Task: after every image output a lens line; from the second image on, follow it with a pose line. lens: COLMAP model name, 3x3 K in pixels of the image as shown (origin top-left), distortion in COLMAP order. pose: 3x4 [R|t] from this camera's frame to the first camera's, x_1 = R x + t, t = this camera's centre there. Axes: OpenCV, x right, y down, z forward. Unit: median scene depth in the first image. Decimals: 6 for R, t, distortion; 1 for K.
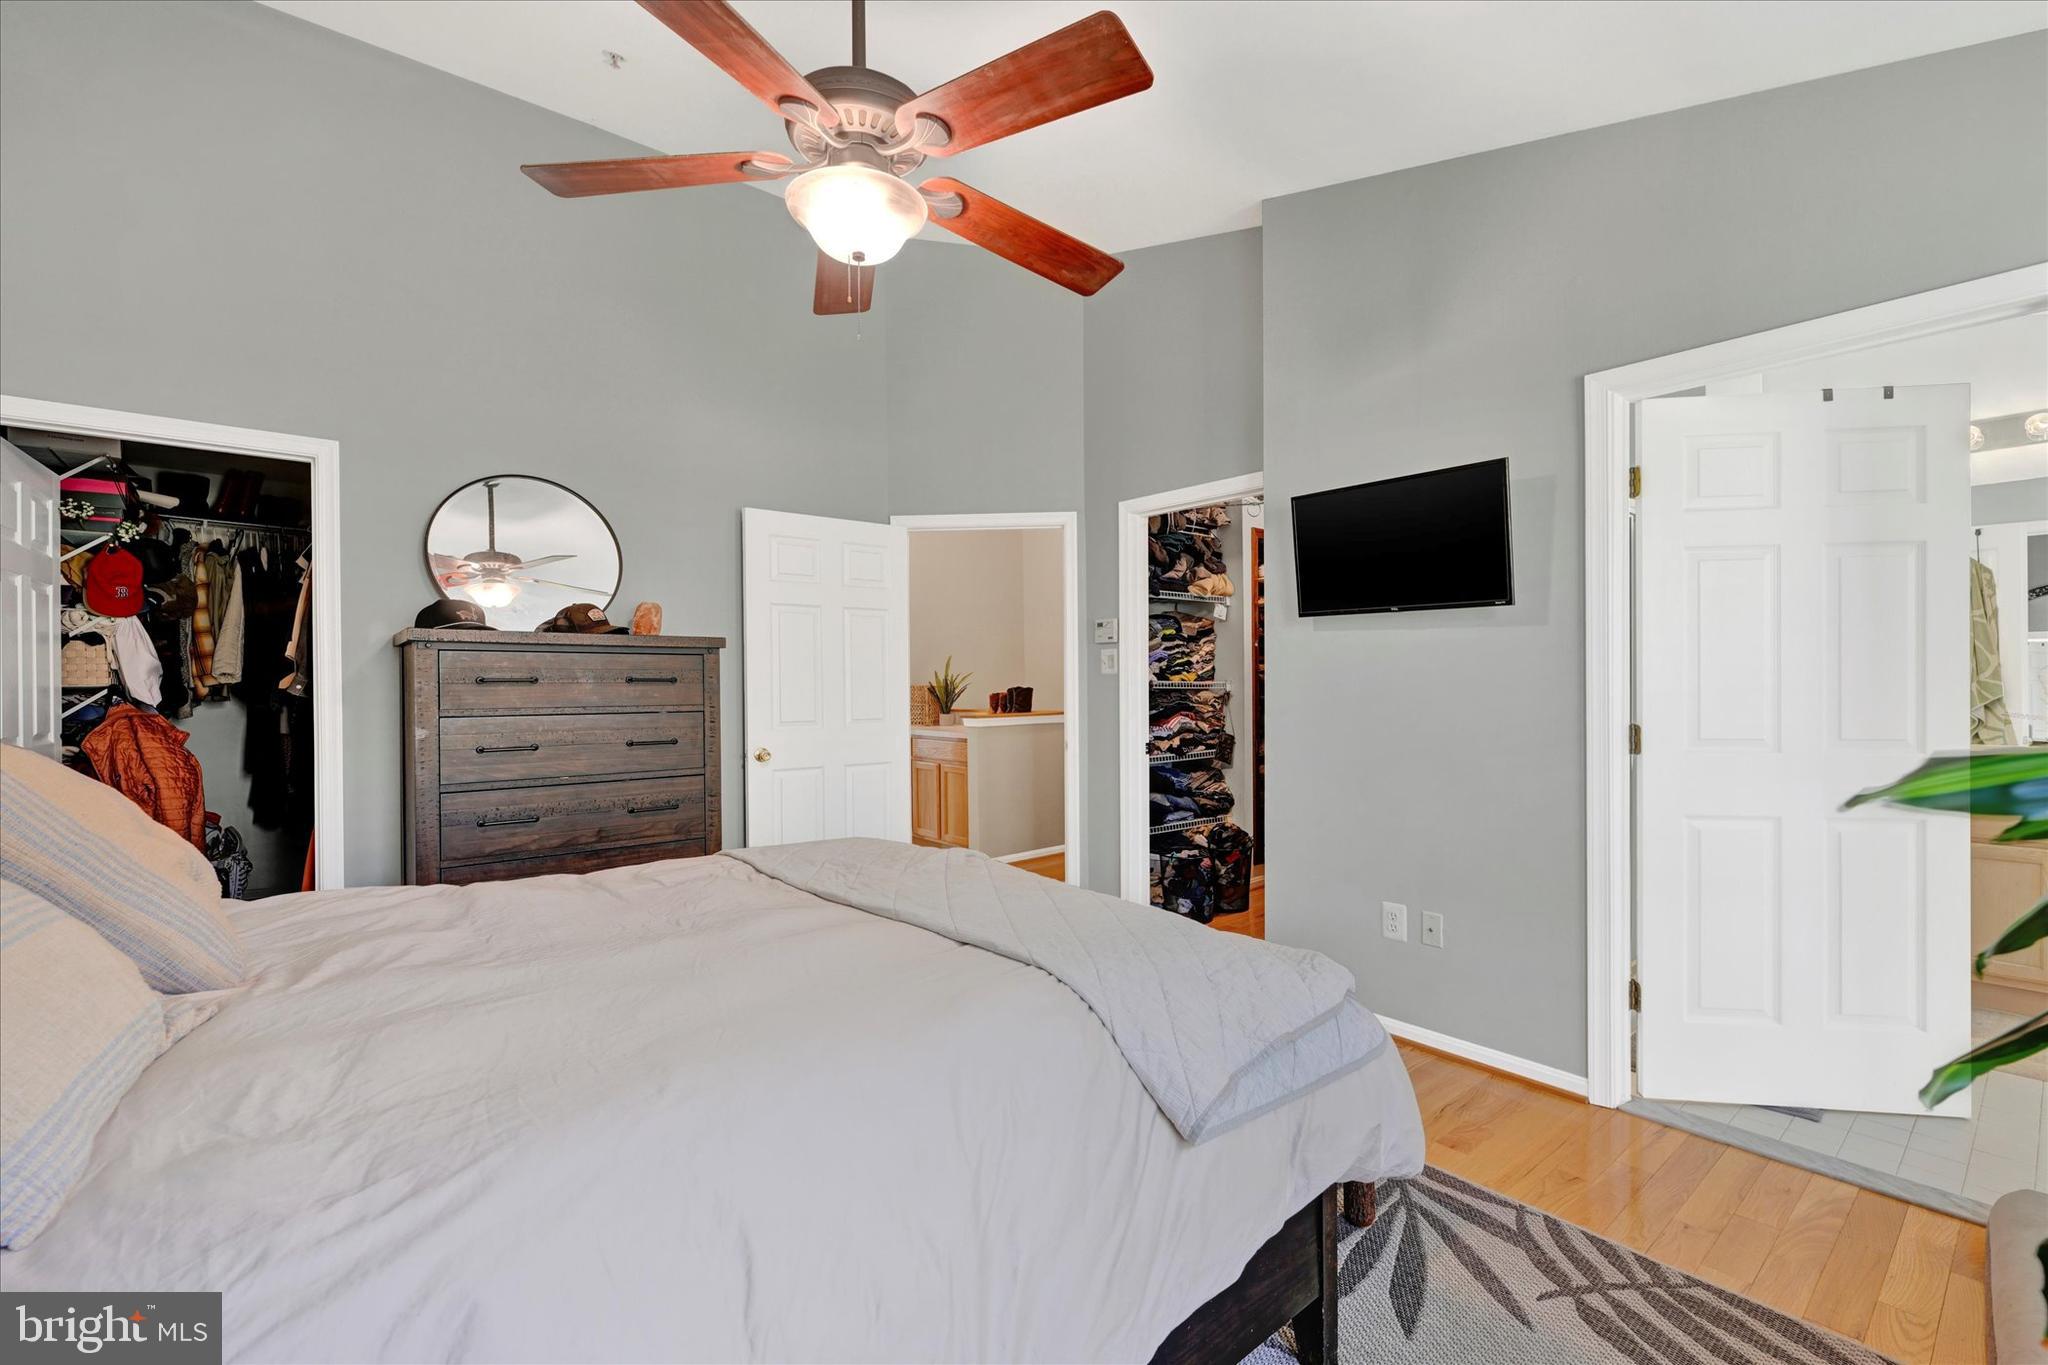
lens RADIAL K [[908.0, 0, 1028.5], [0, 908.0, 678.6], [0, 0, 1]] dist [0.000159, 0.000024]
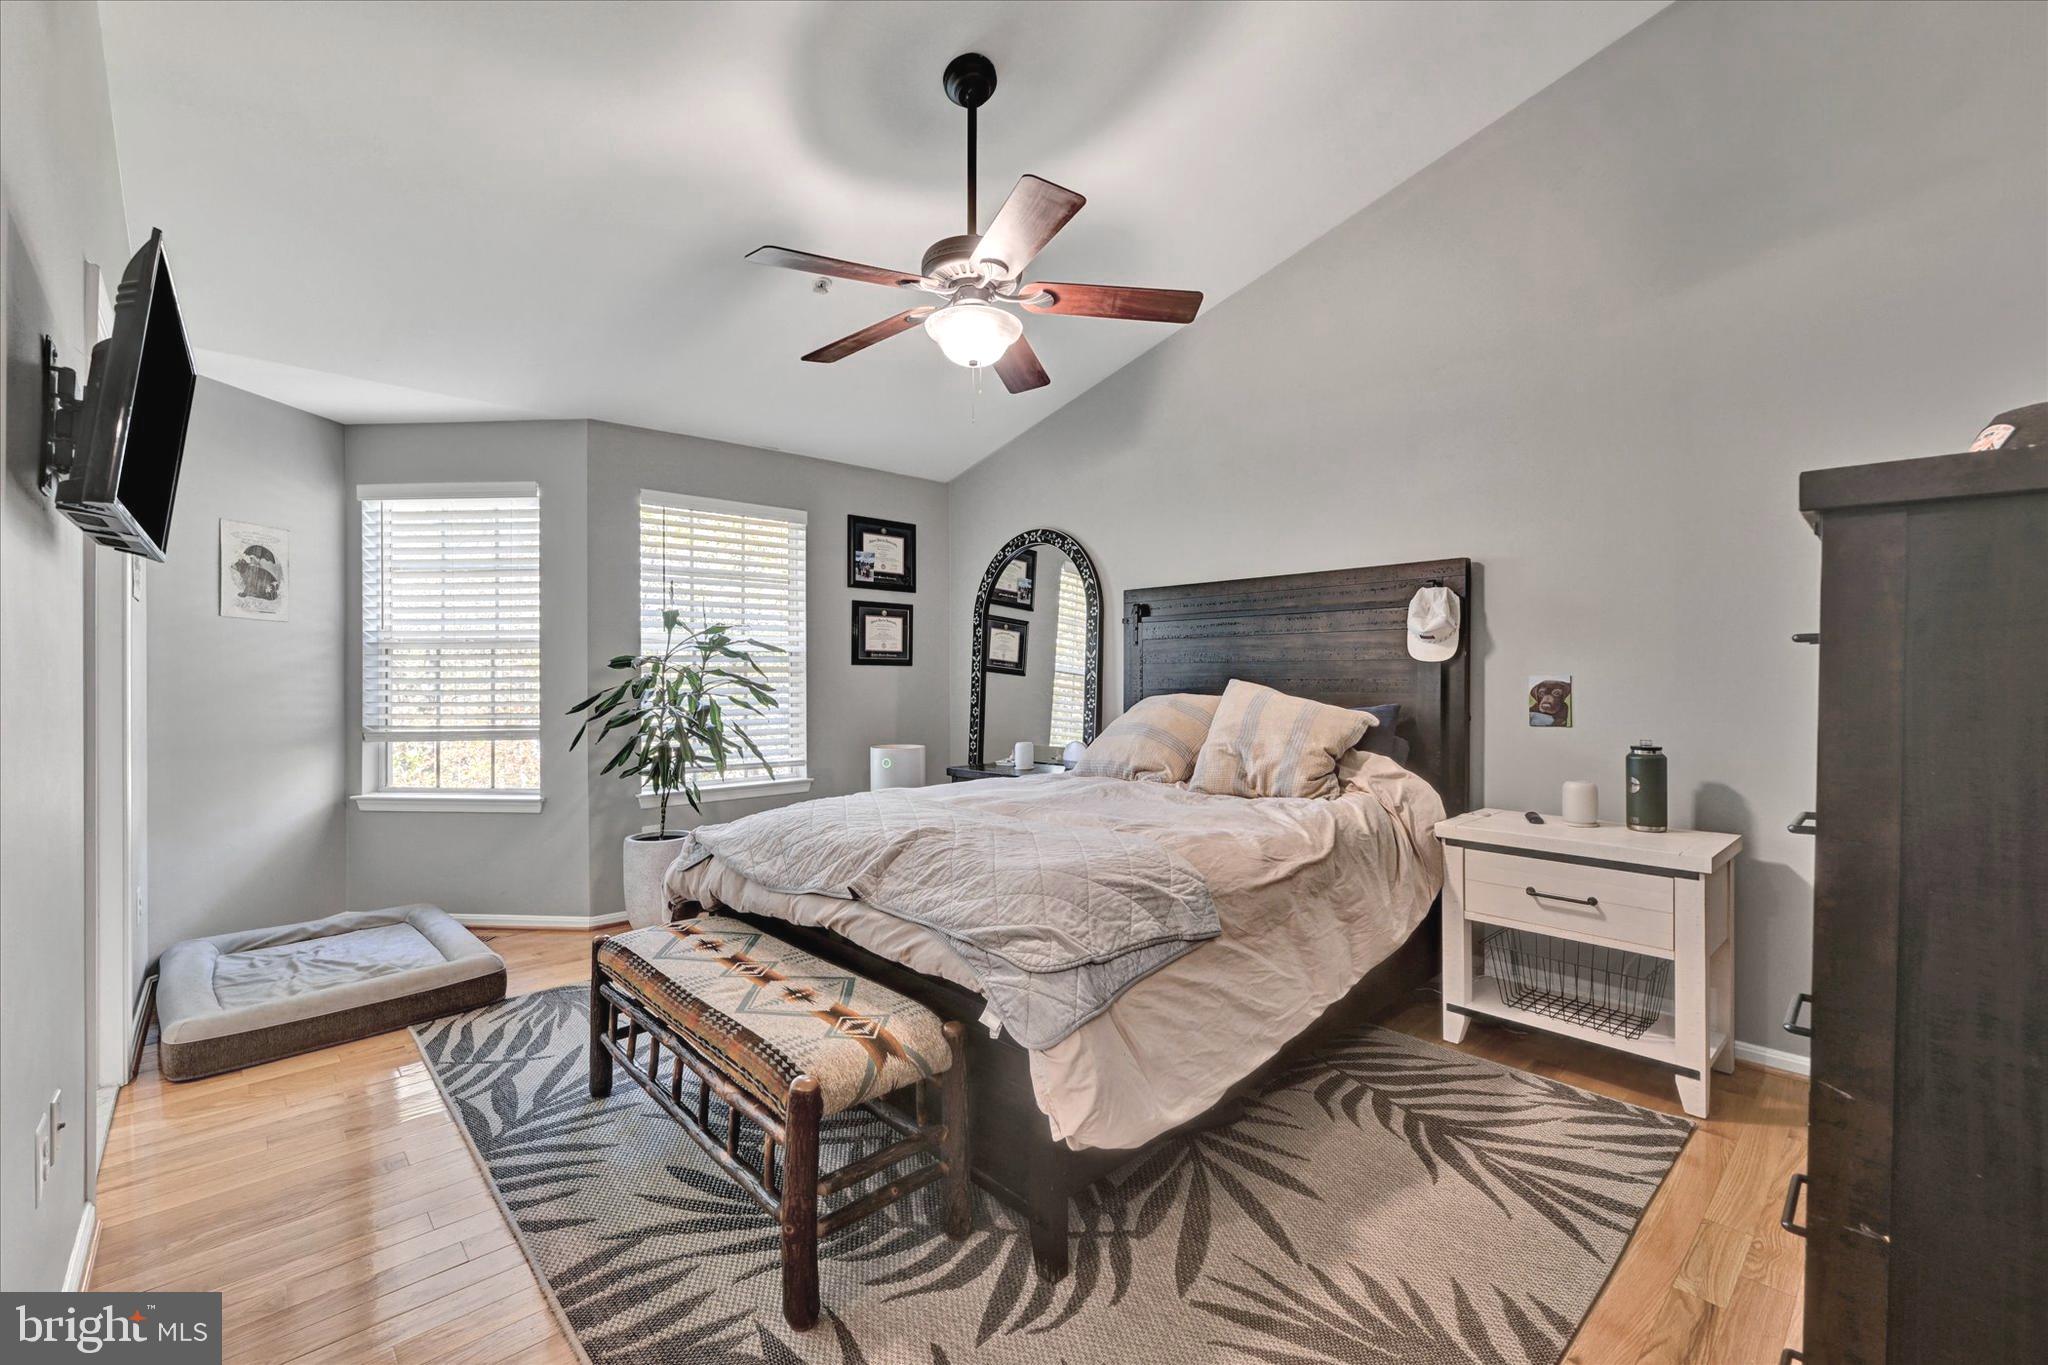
lens RADIAL K [[840.7, 0, 1018.5], [0, 840.7, 673.7], [0, 0, 1]] dist [-0.003777, -0.000324]
pose [[-0.998195, 0.015000, -0.058154, -0.191509], [0.014331, 0.999826, 0.011905, -0.011167], [0.058322, 0.011050, -0.998237, 2.443704]]
